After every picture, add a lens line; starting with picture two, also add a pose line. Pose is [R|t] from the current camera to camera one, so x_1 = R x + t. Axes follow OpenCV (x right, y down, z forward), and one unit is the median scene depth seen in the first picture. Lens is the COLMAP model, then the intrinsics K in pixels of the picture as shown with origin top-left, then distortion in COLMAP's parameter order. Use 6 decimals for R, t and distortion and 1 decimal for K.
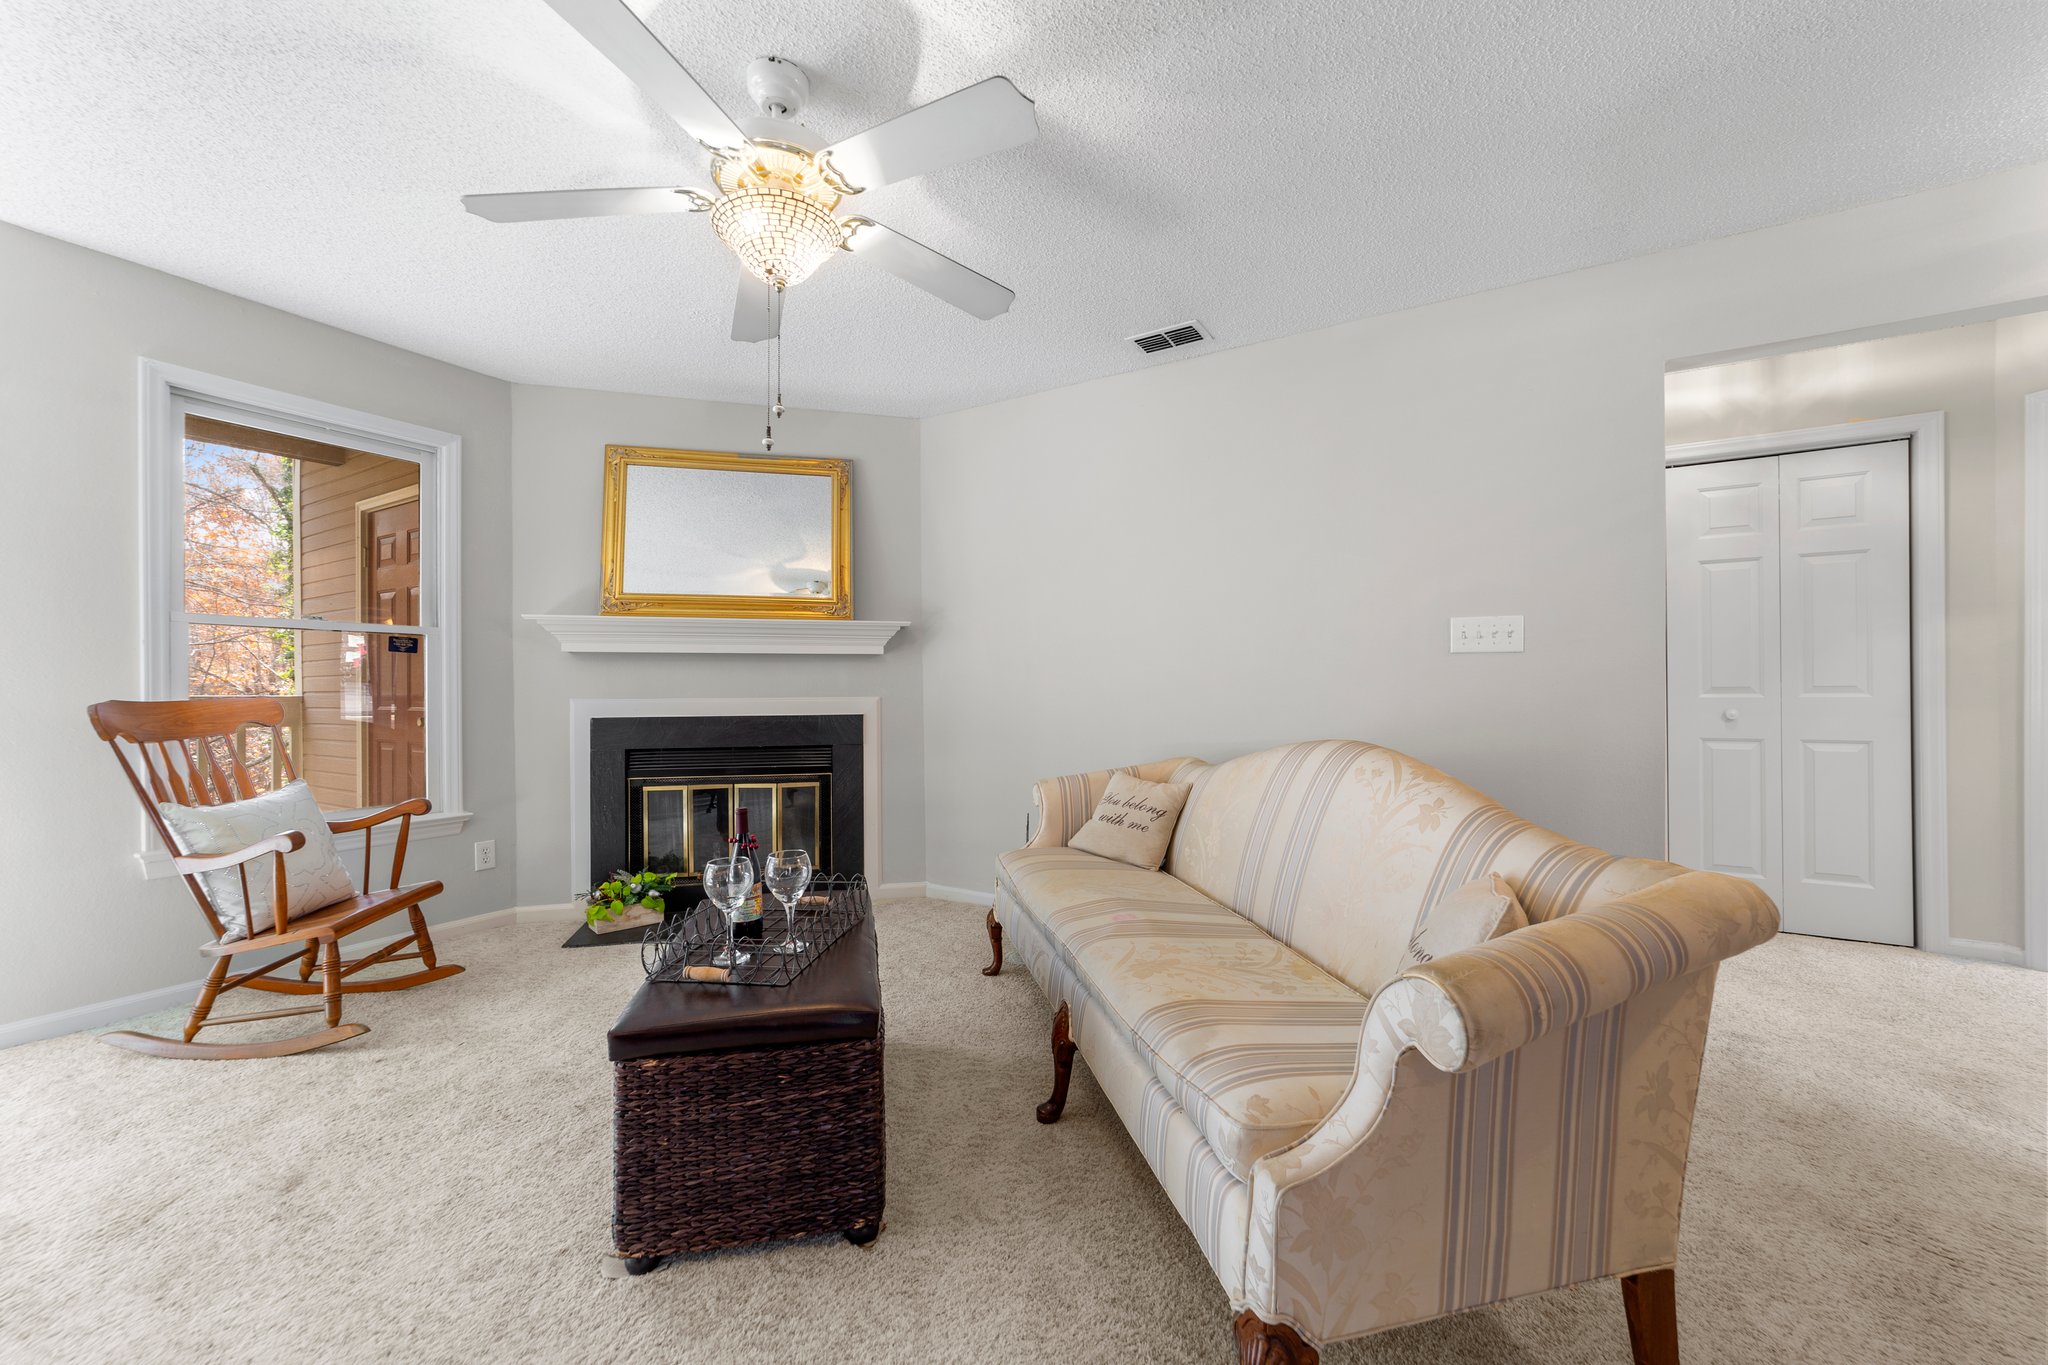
lens RADIAL K [[794.3, 0, 1030.4], [0, 794.3, 686.8], [0, 0, 1]] dist [-0.001213, -0.000062]
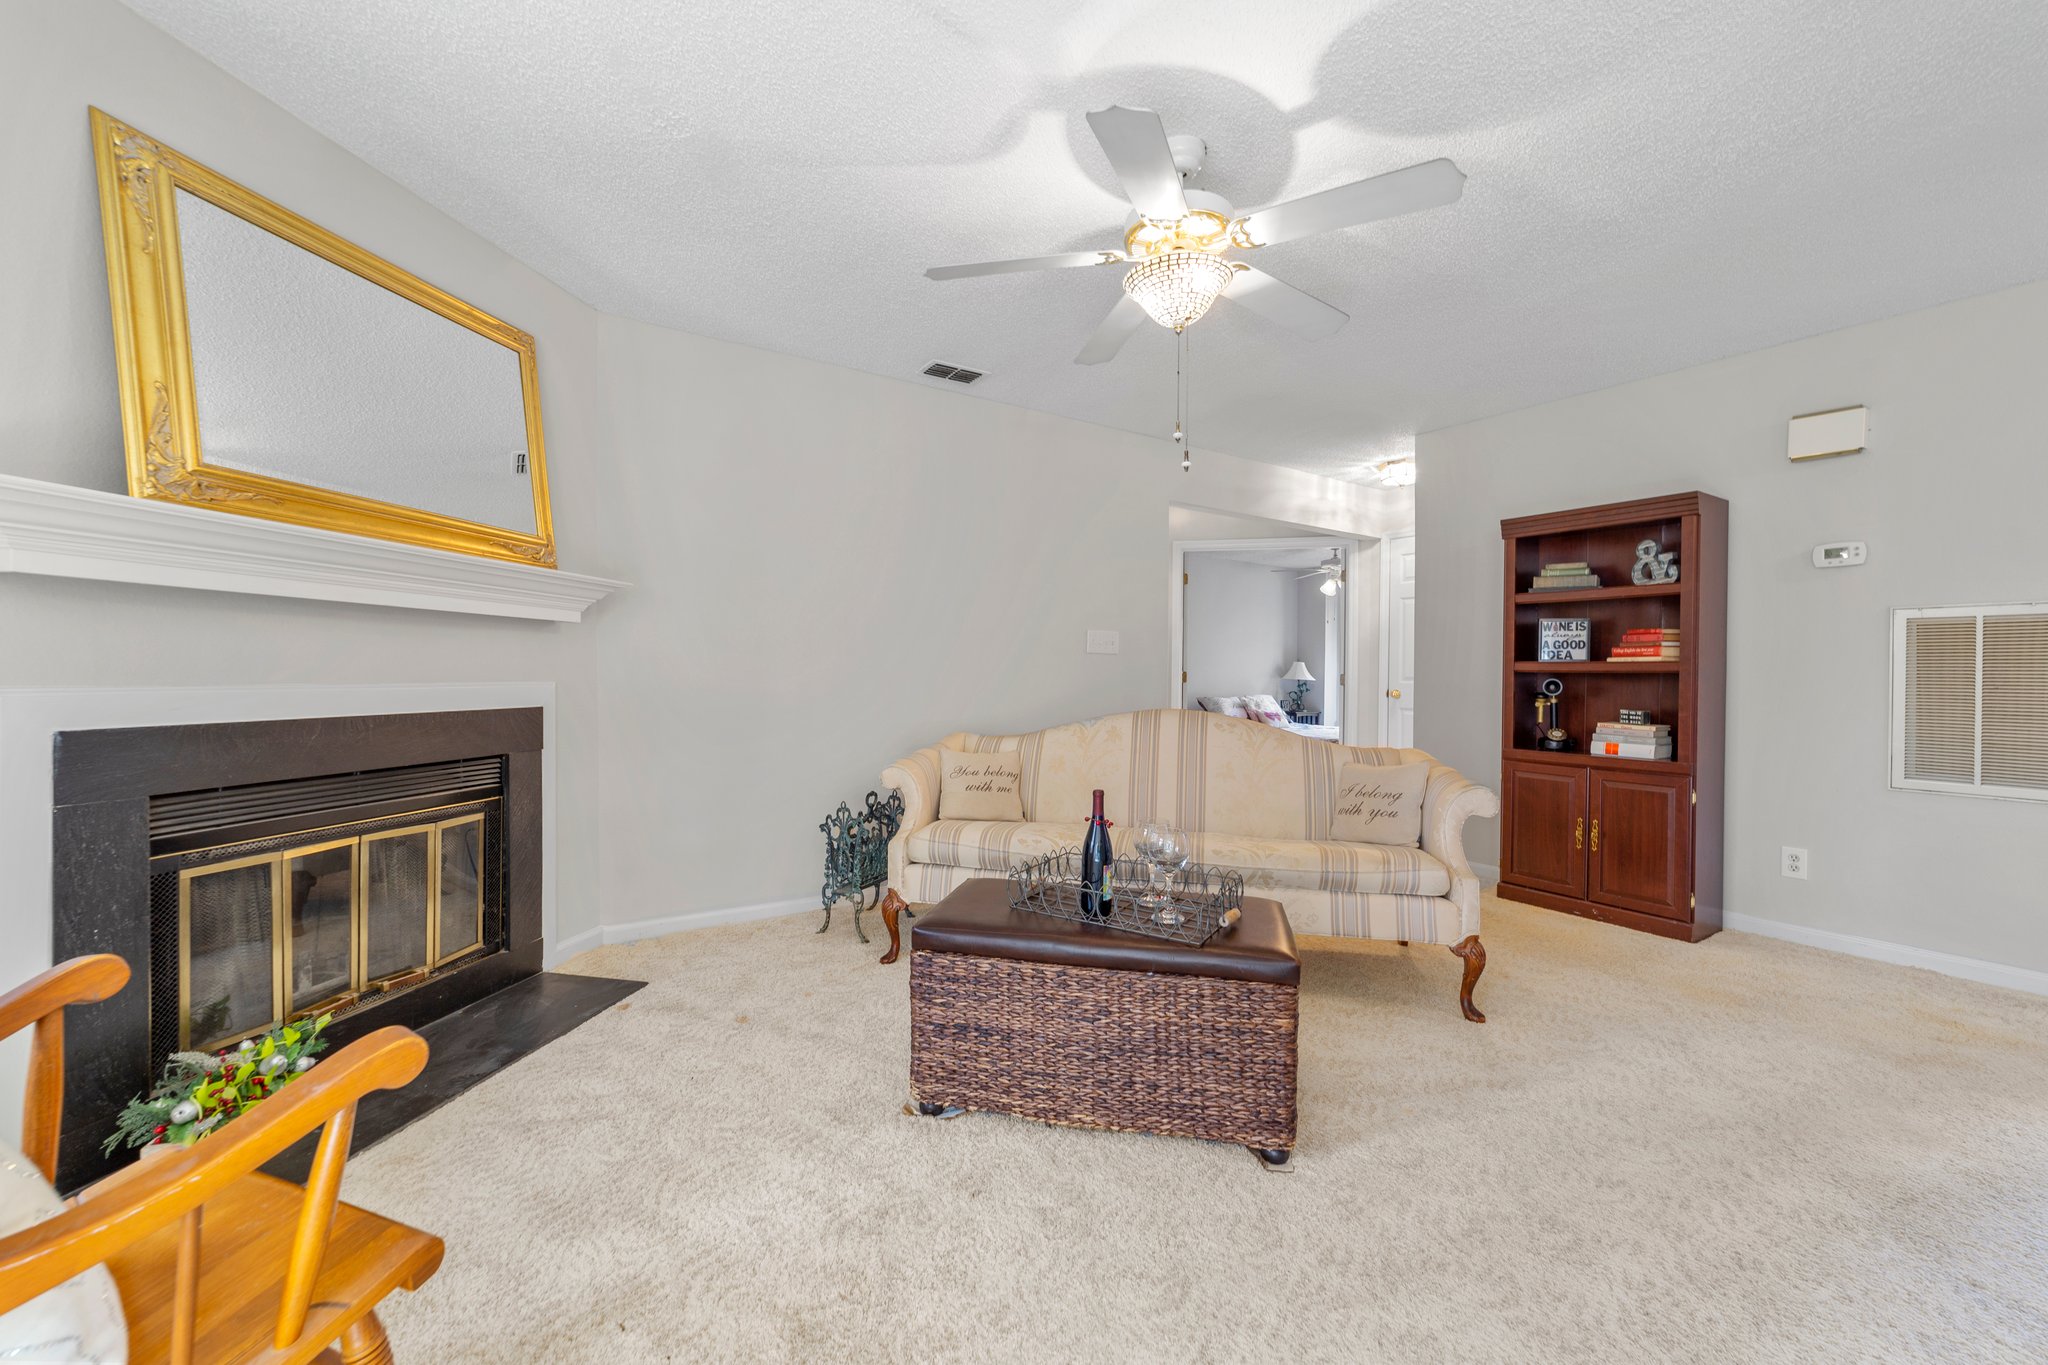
lens RADIAL K [[809.6, 0, 1019.7], [0, 809.6, 674.6], [0, 0, 1]] dist [-0.000057, 0.000278]
pose [[0.431532, 0.005695, 0.902080, -0.710509], [-0.012594, 0.999921, -0.000288, 0.001308], [-0.902010, -0.011237, 0.431570, 0.332157]]
